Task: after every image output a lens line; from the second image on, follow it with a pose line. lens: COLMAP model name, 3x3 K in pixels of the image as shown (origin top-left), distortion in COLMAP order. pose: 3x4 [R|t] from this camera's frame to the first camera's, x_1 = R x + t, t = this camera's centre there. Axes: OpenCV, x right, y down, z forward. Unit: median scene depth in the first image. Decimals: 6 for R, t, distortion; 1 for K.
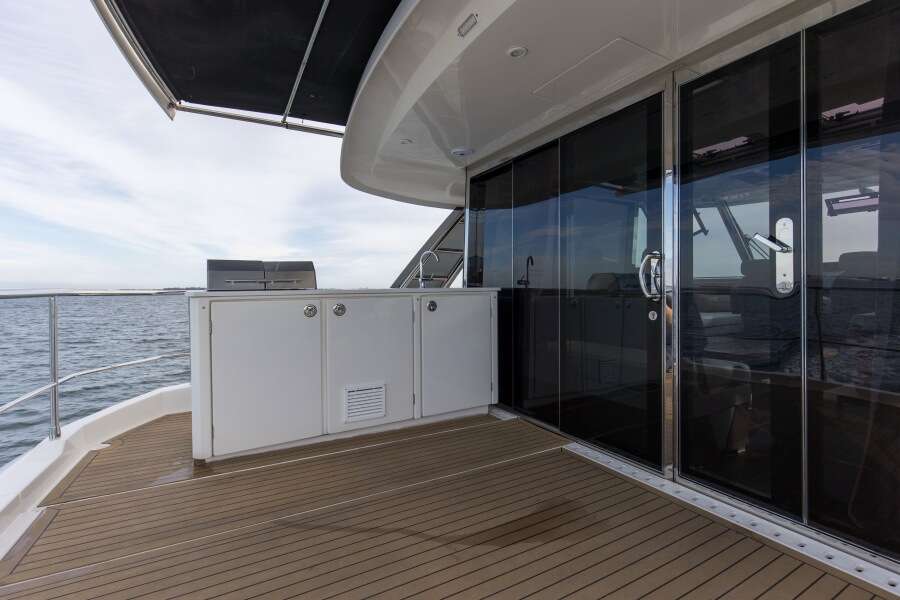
lens RADIAL K [[412.3, 0, 449.5], [0, 412.3, 296.1], [0, 0, 1]] dist [-0.007717, -0.000704]
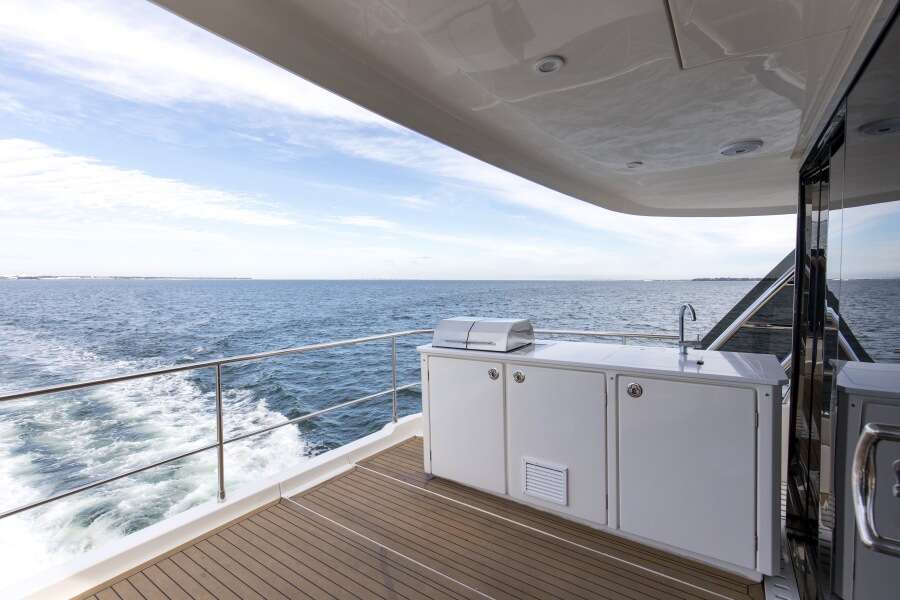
lens RADIAL K [[412.3, 0, 447.9], [0, 412.3, 299.7], [0, 0, 1]] dist [-0.007717, -0.000704]
pose [[0.410570, 0.036507, -0.911098, 0.558550], [0.011665, 0.998906, 0.045282, -0.200708], [0.911755, -0.029219, 0.409695, 0.470814]]
